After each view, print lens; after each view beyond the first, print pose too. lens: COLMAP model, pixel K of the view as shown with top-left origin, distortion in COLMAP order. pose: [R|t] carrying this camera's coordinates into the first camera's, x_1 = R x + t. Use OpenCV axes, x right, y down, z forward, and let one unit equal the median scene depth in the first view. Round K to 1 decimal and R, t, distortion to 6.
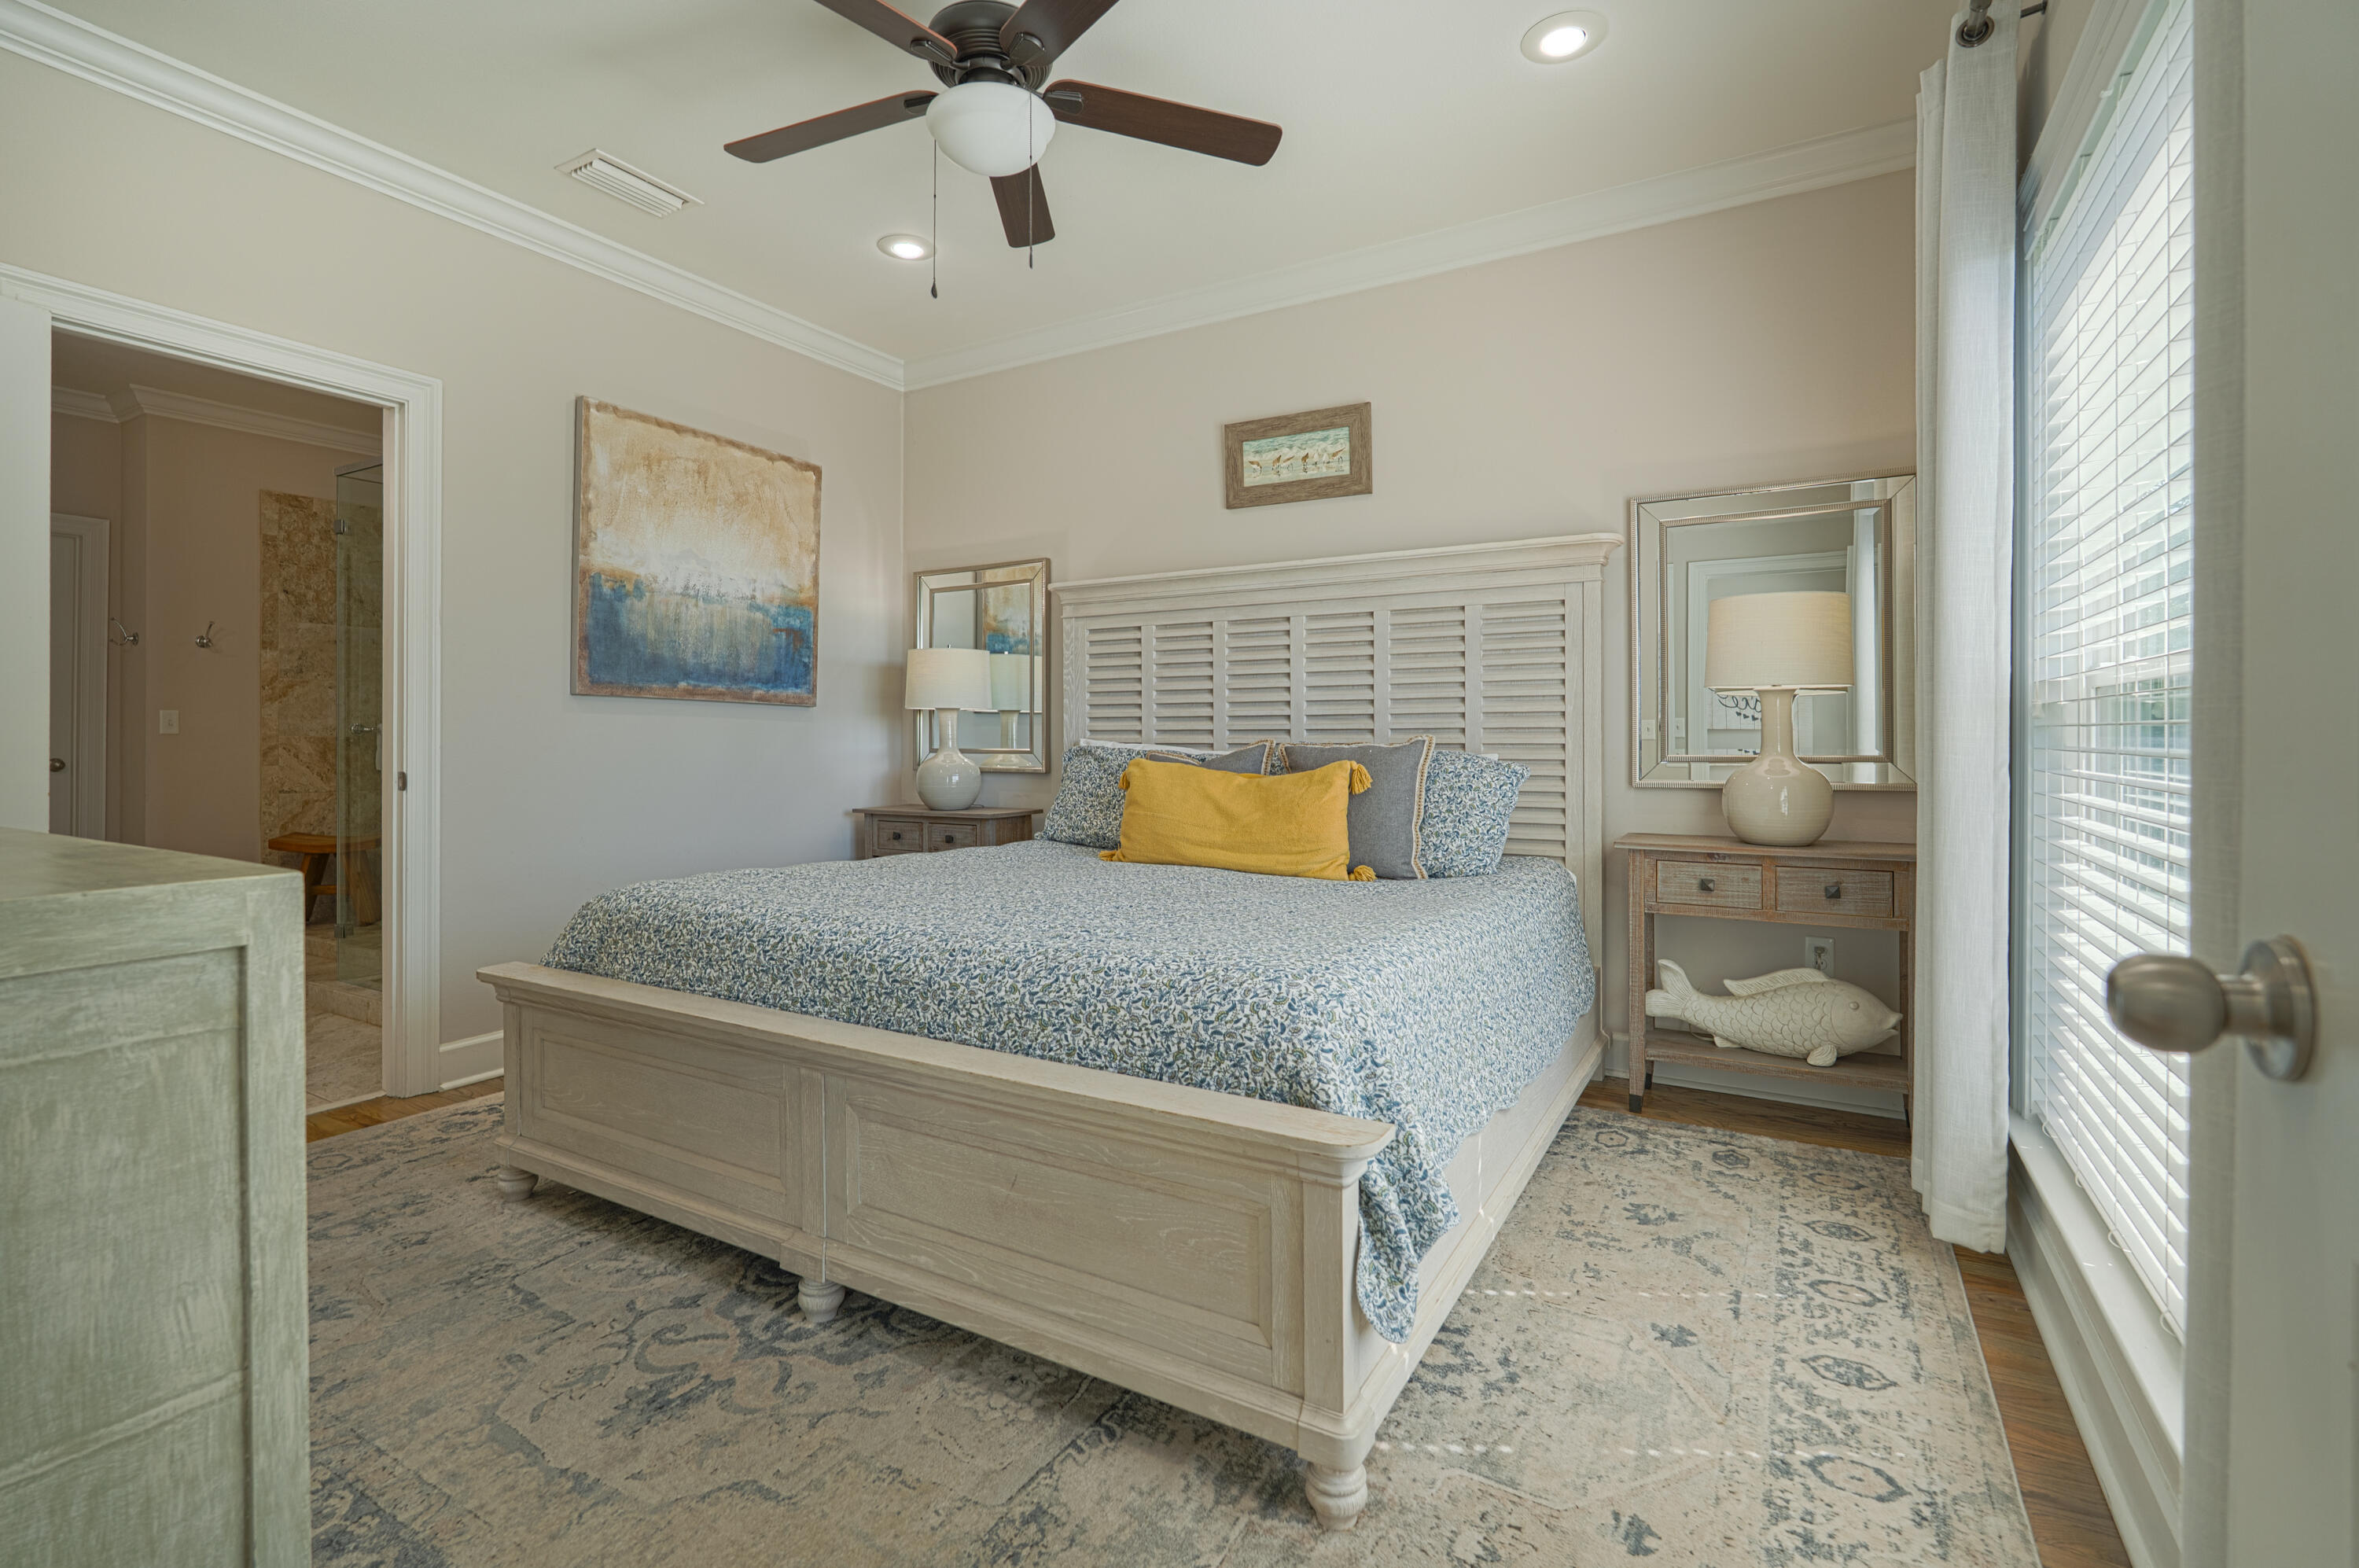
lens RADIAL K [[1069.1, 0, 1171.8], [0, 1069.1, 741.4], [0, 0, 1]] dist [-0.000105, -0.000092]
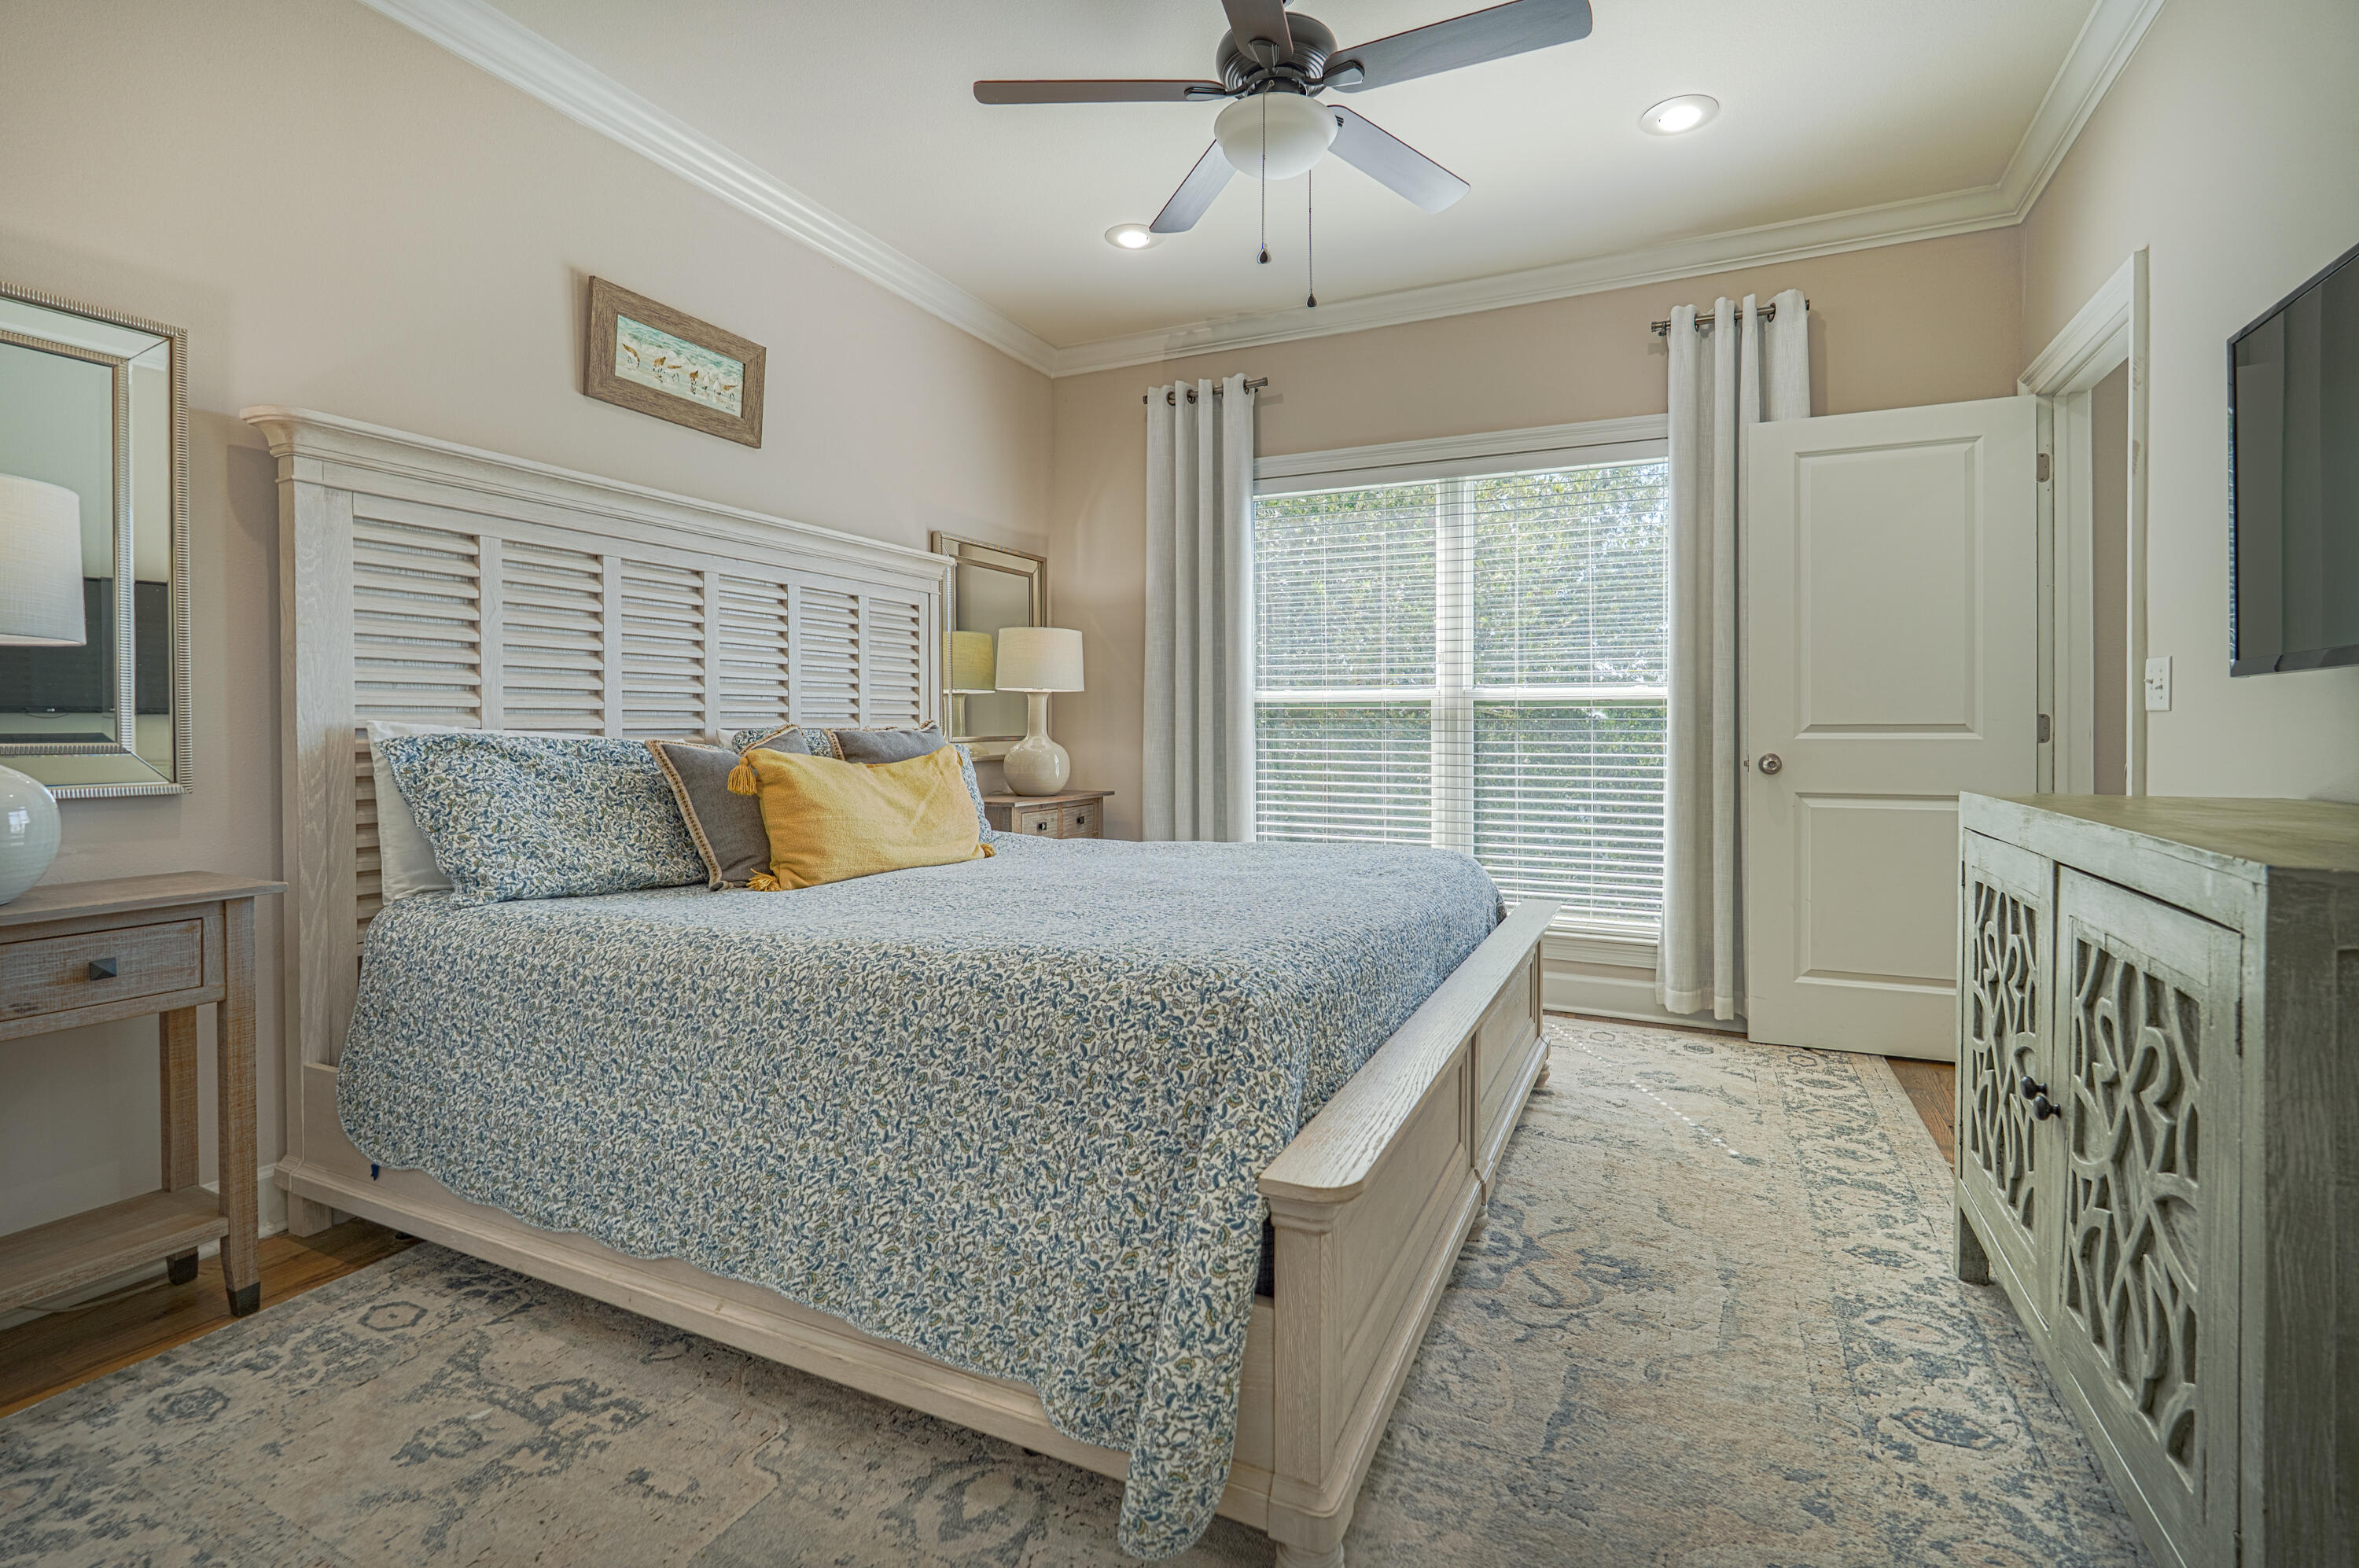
lens RADIAL K [[1069.1, 0, 1171.8], [0, 1069.1, 741.4], [0, 0, 1]] dist [-0.000105, -0.000092]
pose [[-0.083532, -0.014905, 0.996394, -0.738413], [-0.000026, 0.999888, 0.014955, -0.000612], [-0.996505, 0.001223, -0.083523, 0.731455]]
